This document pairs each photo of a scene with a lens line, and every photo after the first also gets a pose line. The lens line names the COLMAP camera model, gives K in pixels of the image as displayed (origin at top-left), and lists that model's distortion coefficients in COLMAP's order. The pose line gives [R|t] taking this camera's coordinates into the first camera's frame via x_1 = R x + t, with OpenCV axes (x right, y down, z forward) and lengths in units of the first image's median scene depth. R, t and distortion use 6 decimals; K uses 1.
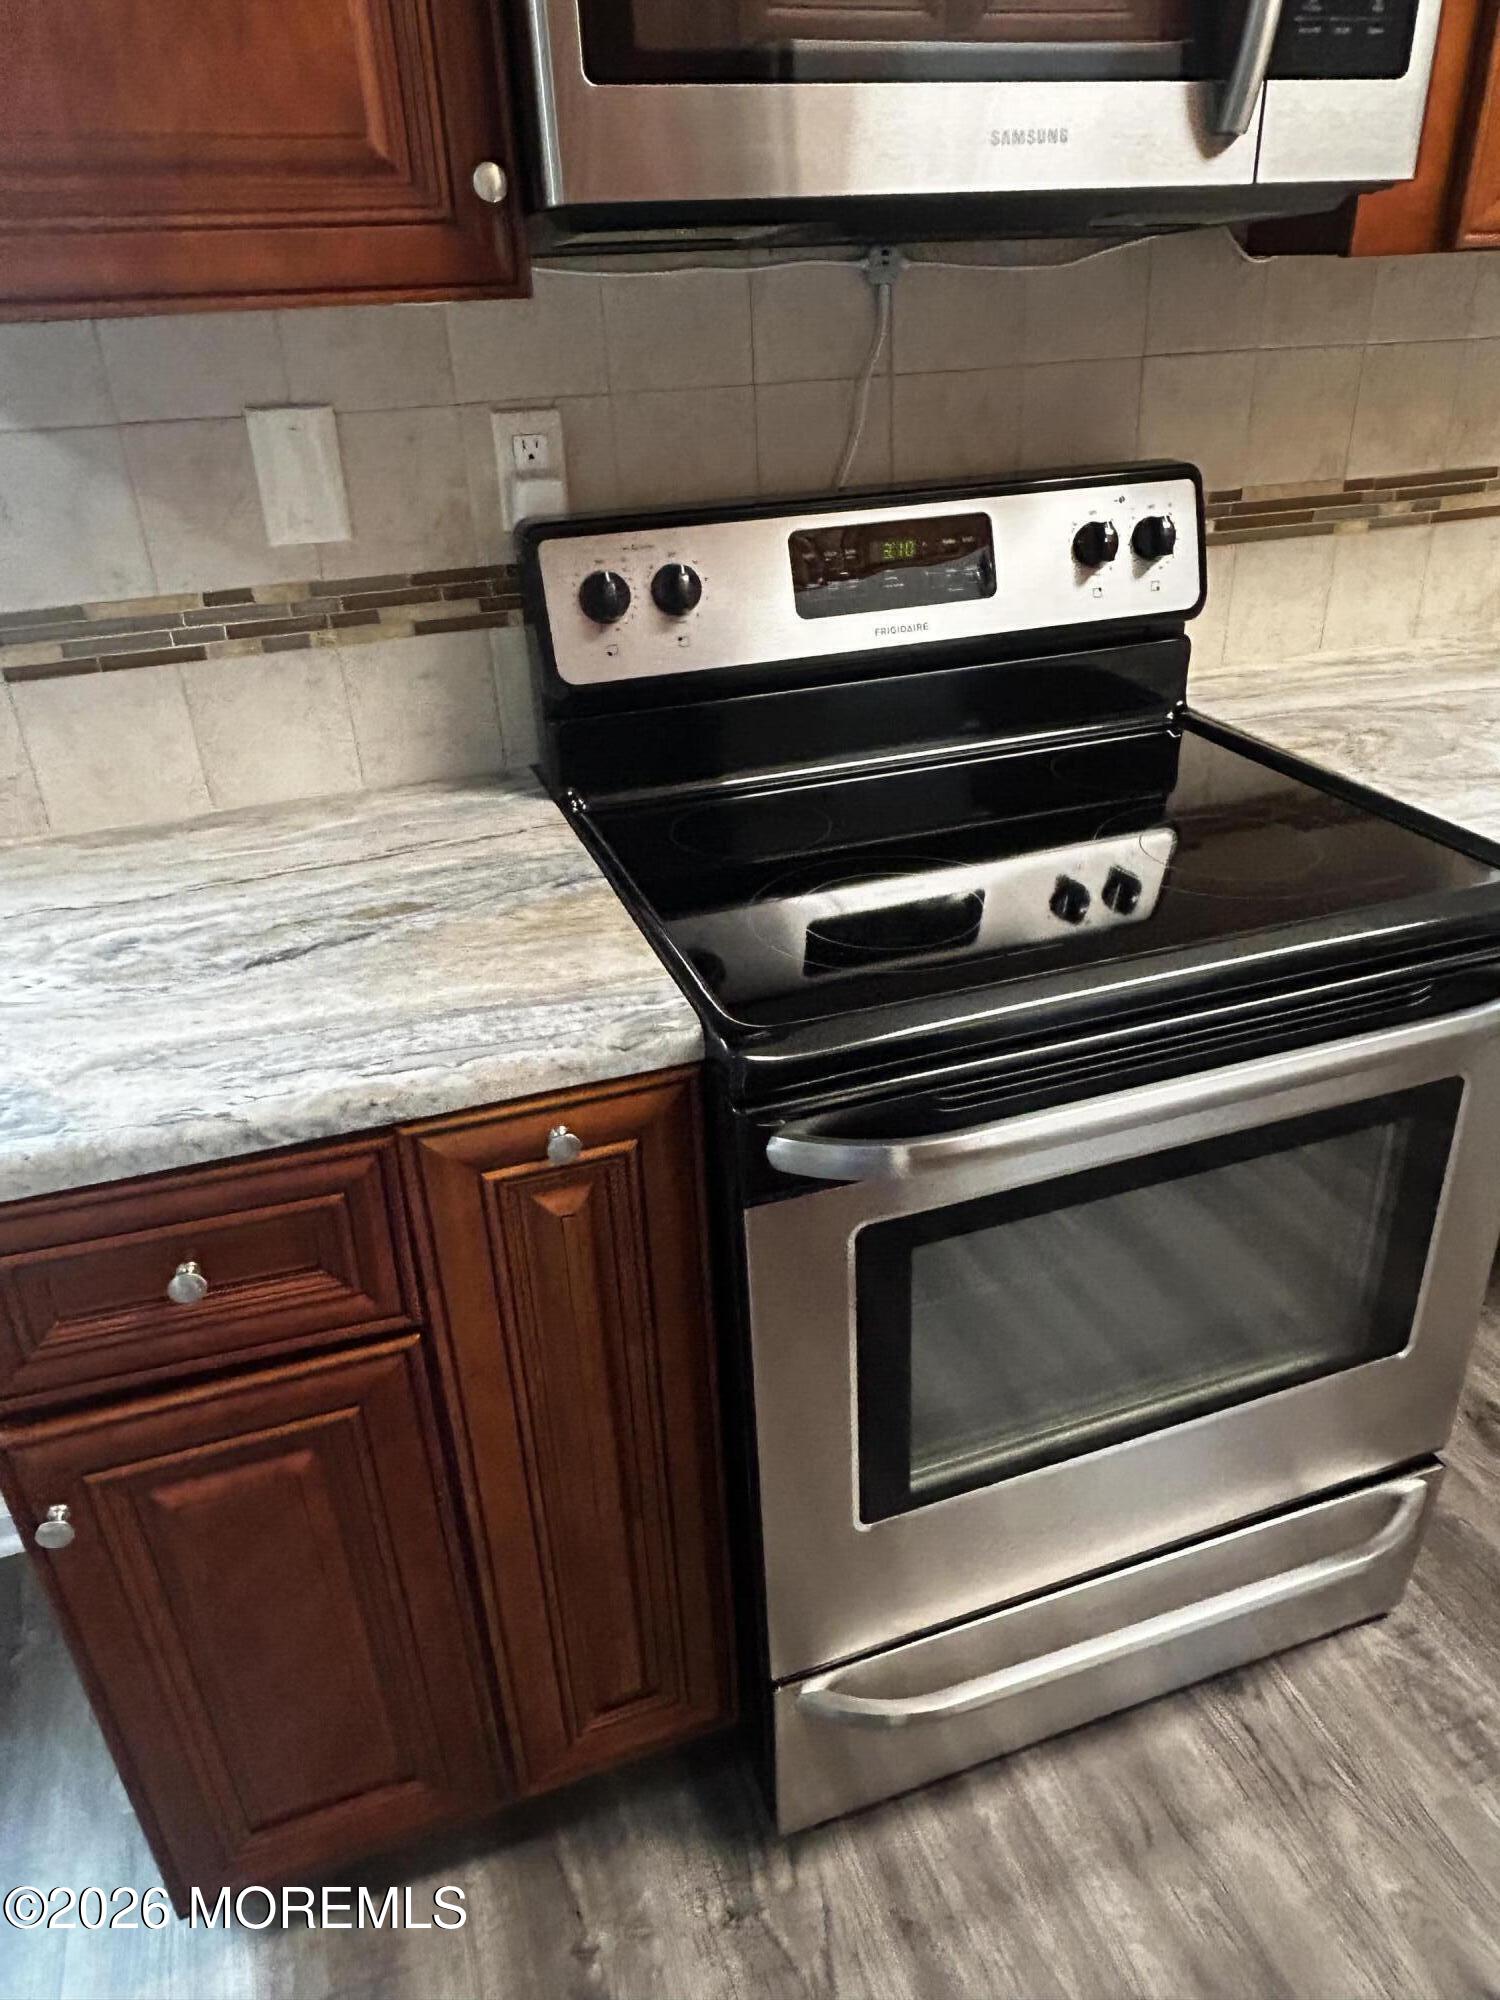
lens RADIAL K [[1396.1, 0, 750.0], [0, 1396.1, 1000.0], [0, 0, 1]] dist [0.006882, 0.005430]
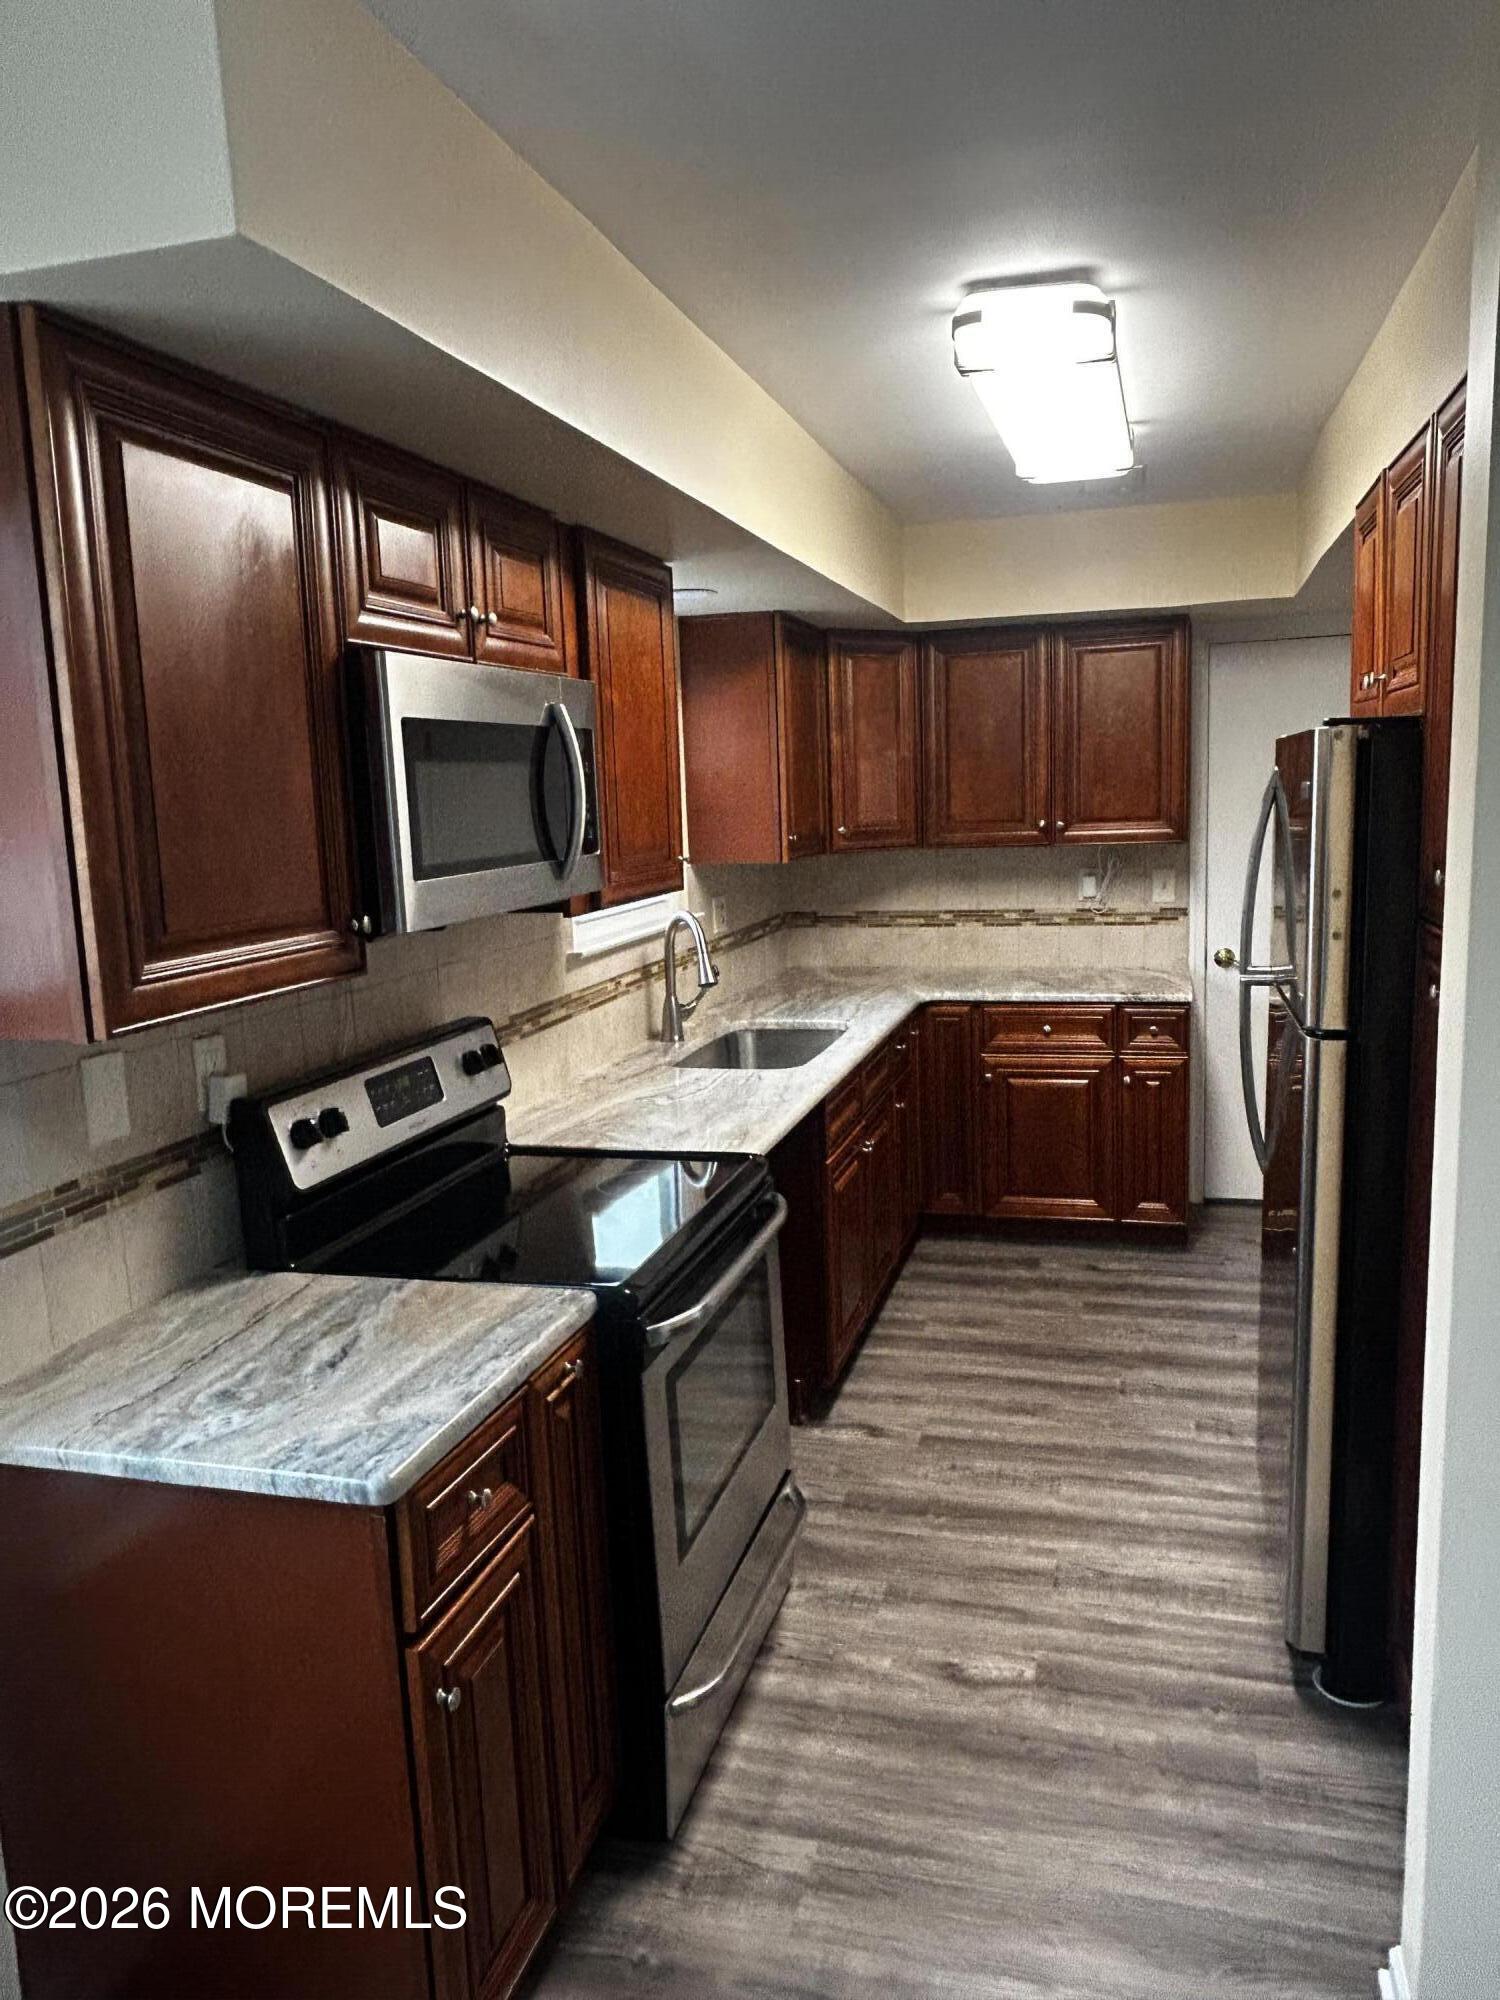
lens RADIAL K [[1396.1, 0, 750.0], [0, 1396.1, 1000.0], [0, 0, 1]] dist [0.006882, 0.005430]
pose [[0.590626, -0.115645, 0.798615, -1.055189], [0.396679, 0.903452, -0.162543, 0.037513], [-0.702714, 0.412796, 0.579477, -0.354927]]
